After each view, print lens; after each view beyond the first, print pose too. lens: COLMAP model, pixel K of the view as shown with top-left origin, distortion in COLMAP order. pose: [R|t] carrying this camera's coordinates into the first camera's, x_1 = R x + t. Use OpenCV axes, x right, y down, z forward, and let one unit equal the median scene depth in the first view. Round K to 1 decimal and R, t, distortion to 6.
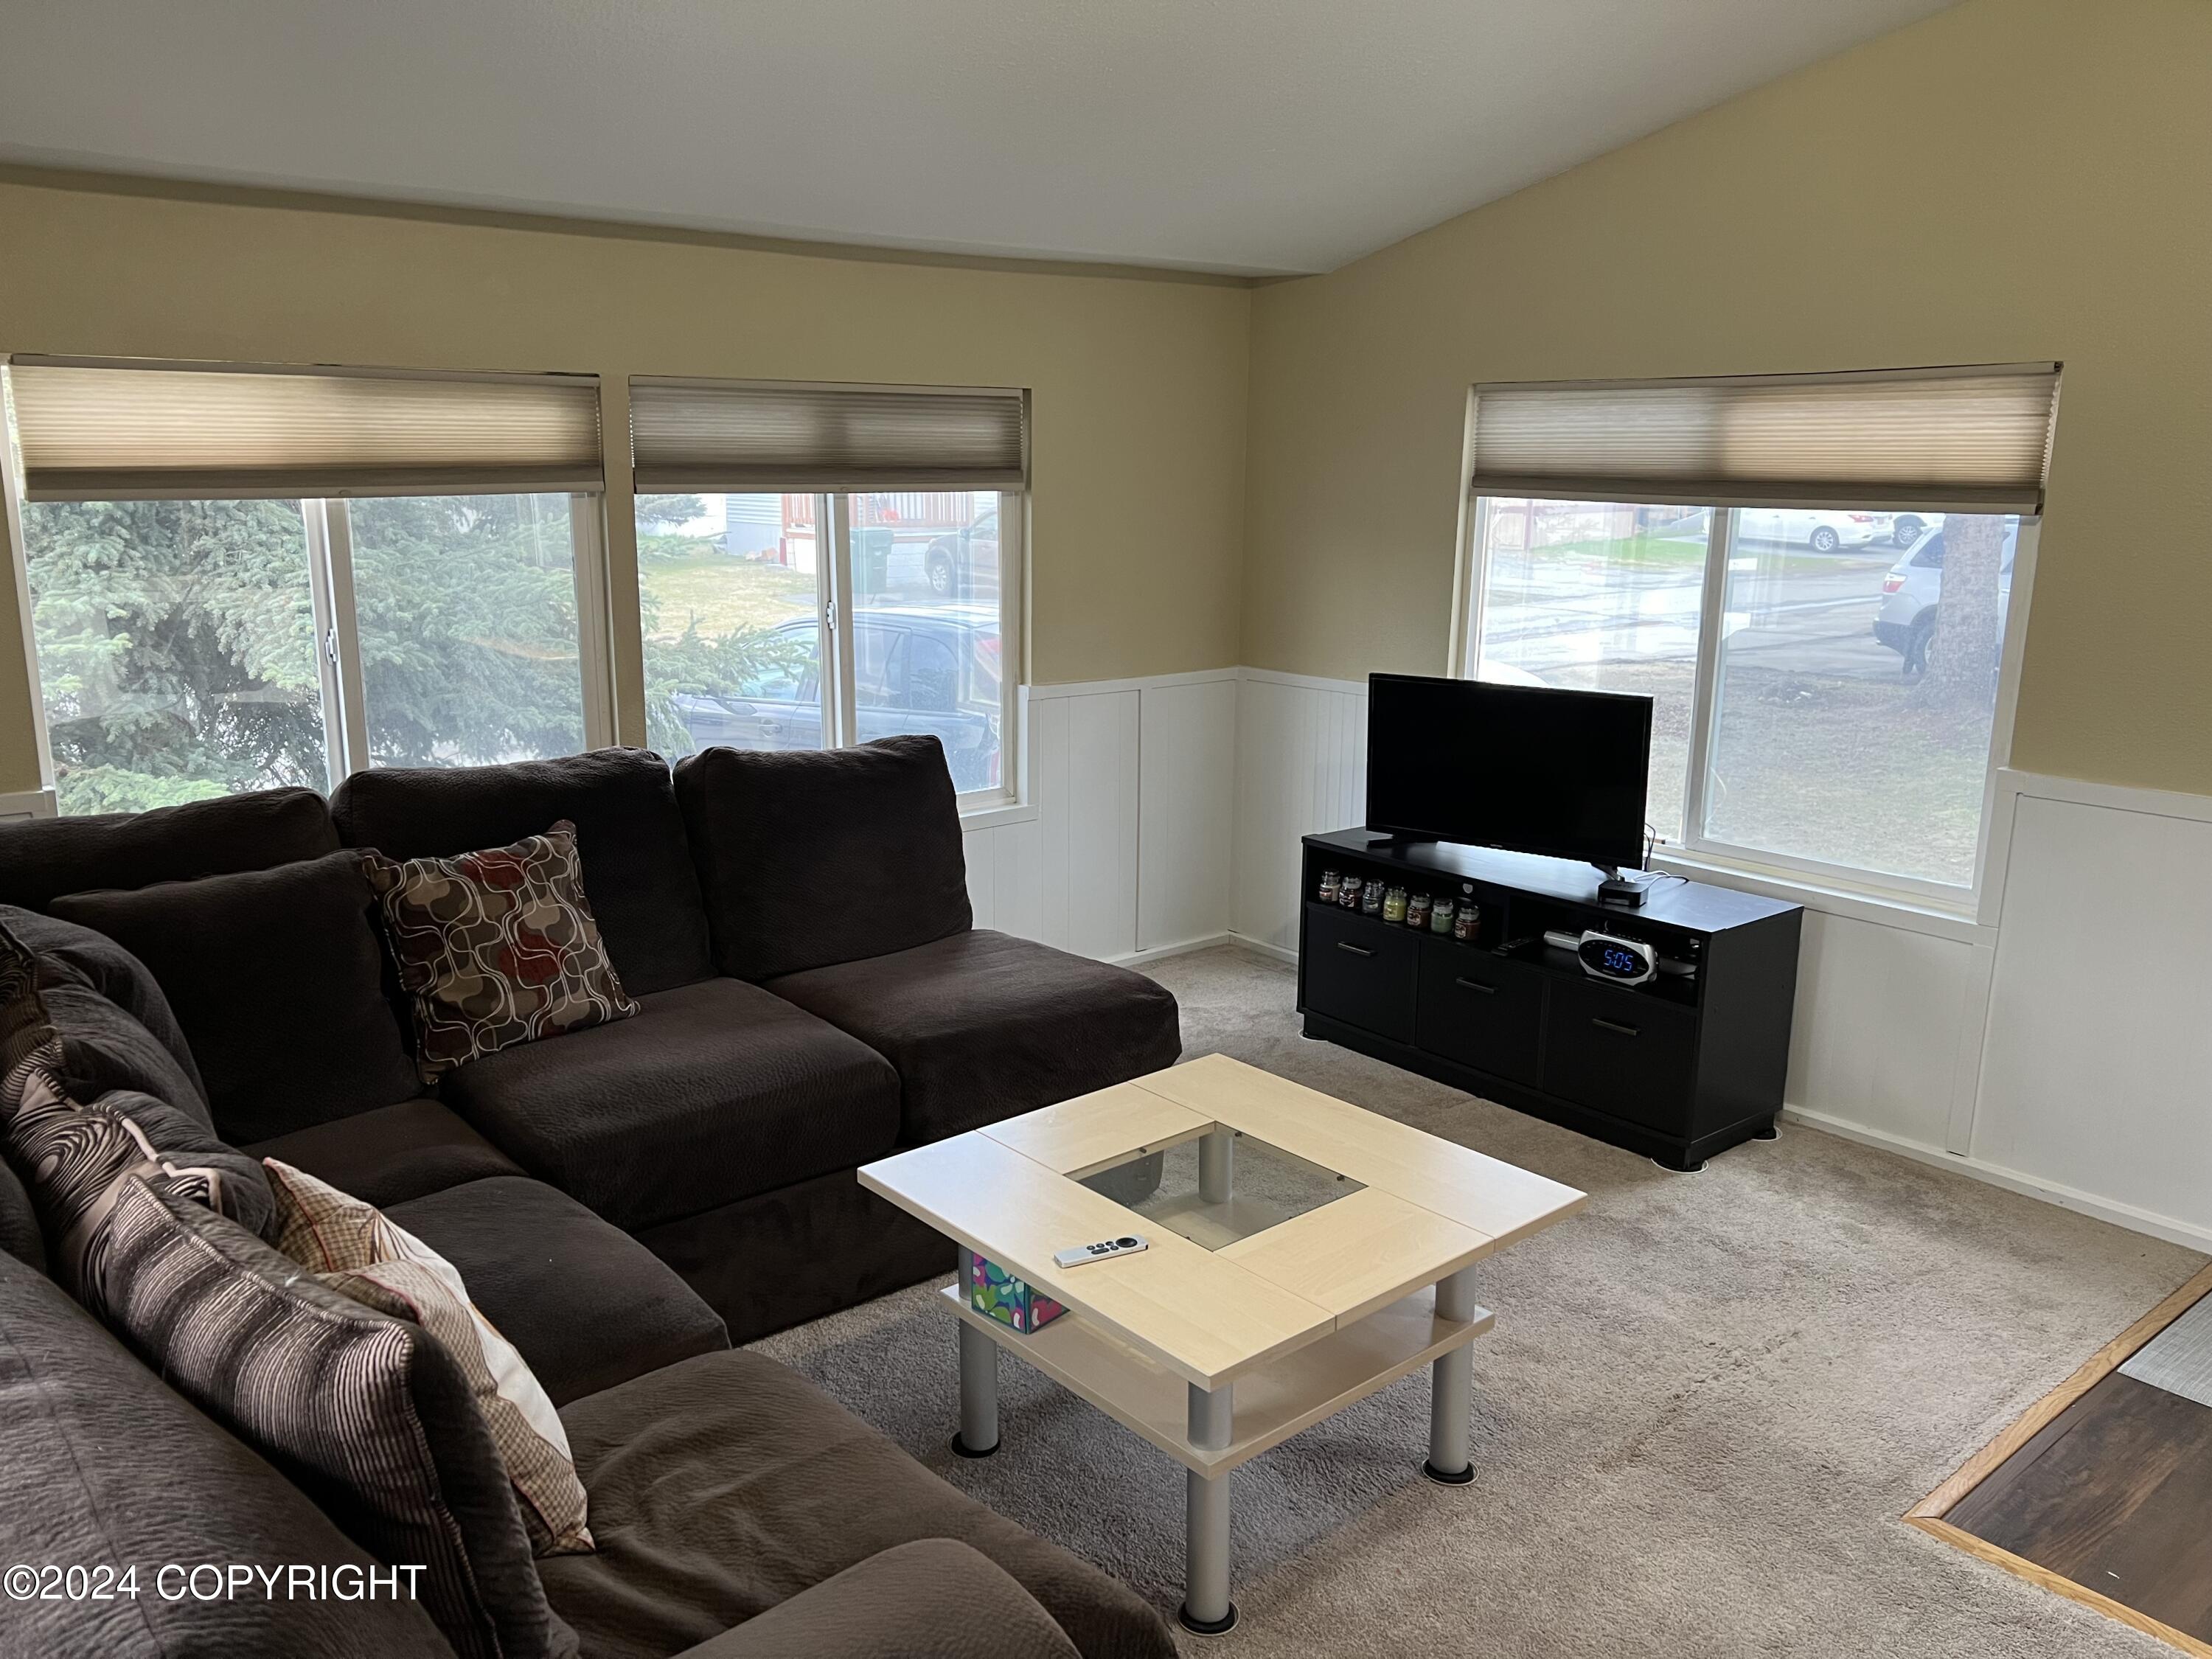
lens RADIAL K [[1673.8, 0, 1097.3], [0, 1673.8, 829.7], [0, 0, 1]] dist [0.063573, -0.064377]
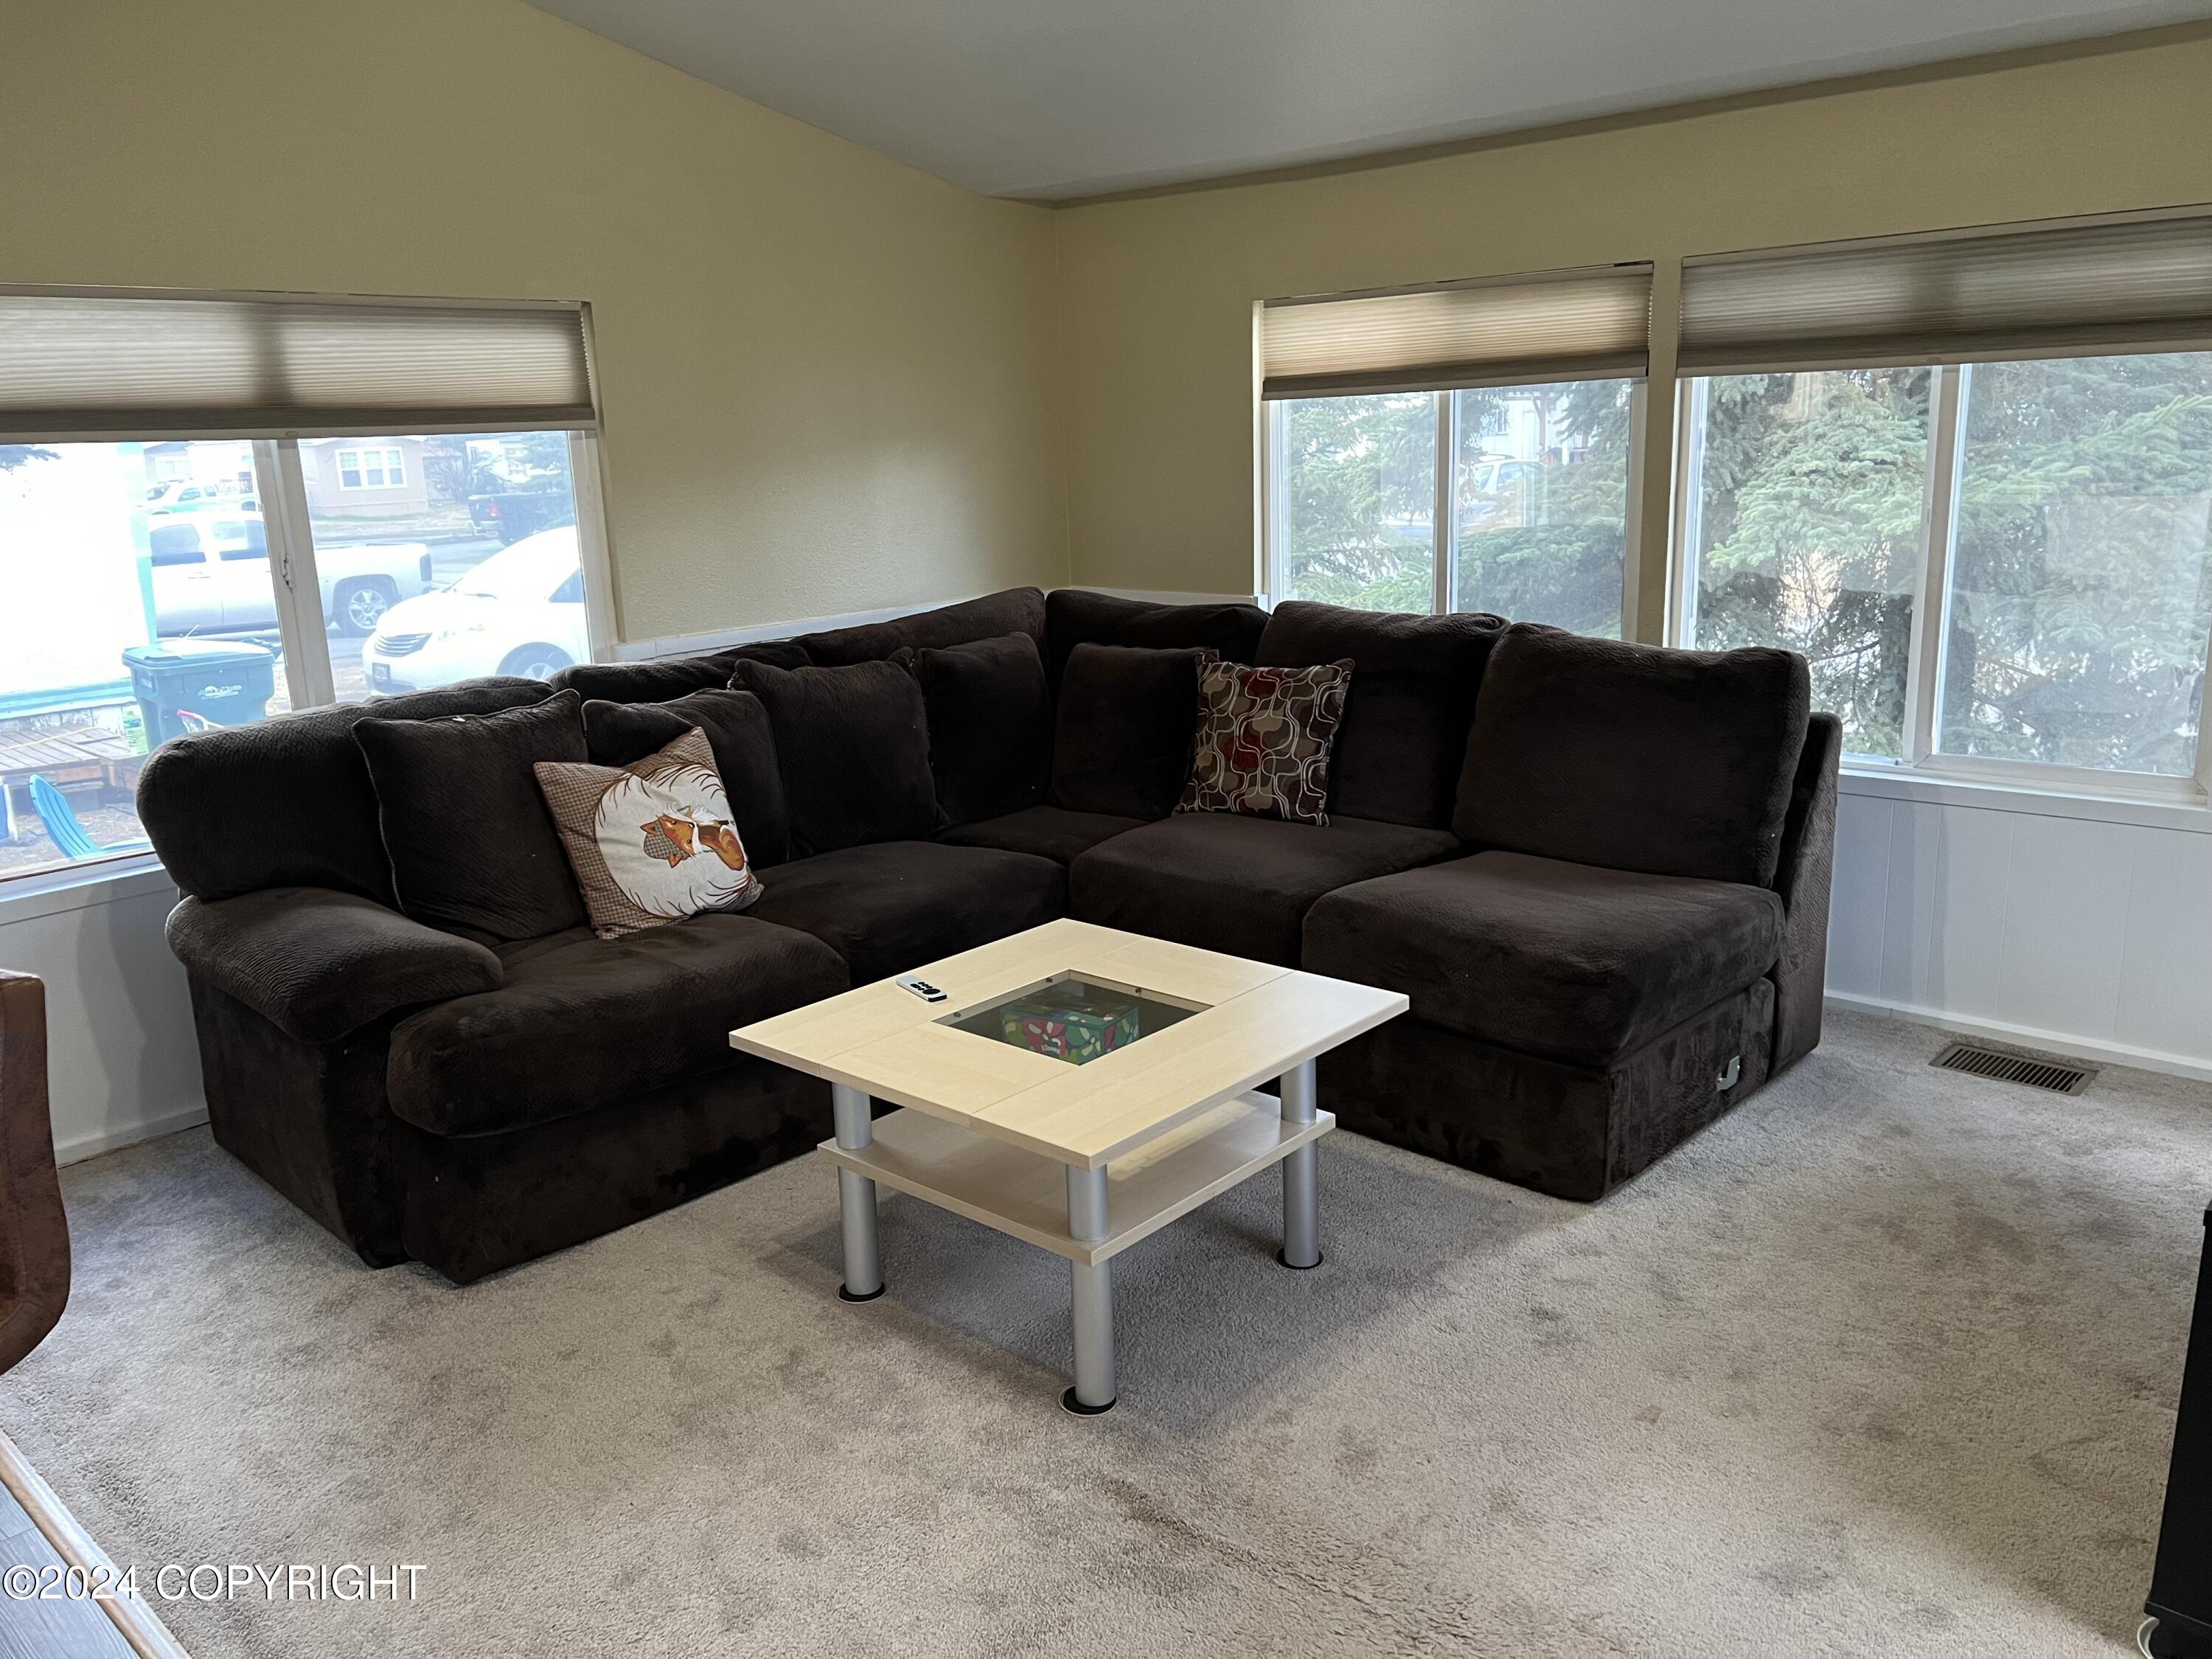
lens RADIAL K [[1673.8, 0, 1094.7], [0, 1673.8, 837.0], [0, 0, 1]] dist [0.063573, -0.064377]
pose [[0.125951, 0.228856, -0.965278, 0.865113], [-0.181096, 0.961981, 0.204445, -0.097379], [0.975367, 0.149058, 0.162608, 0.659267]]
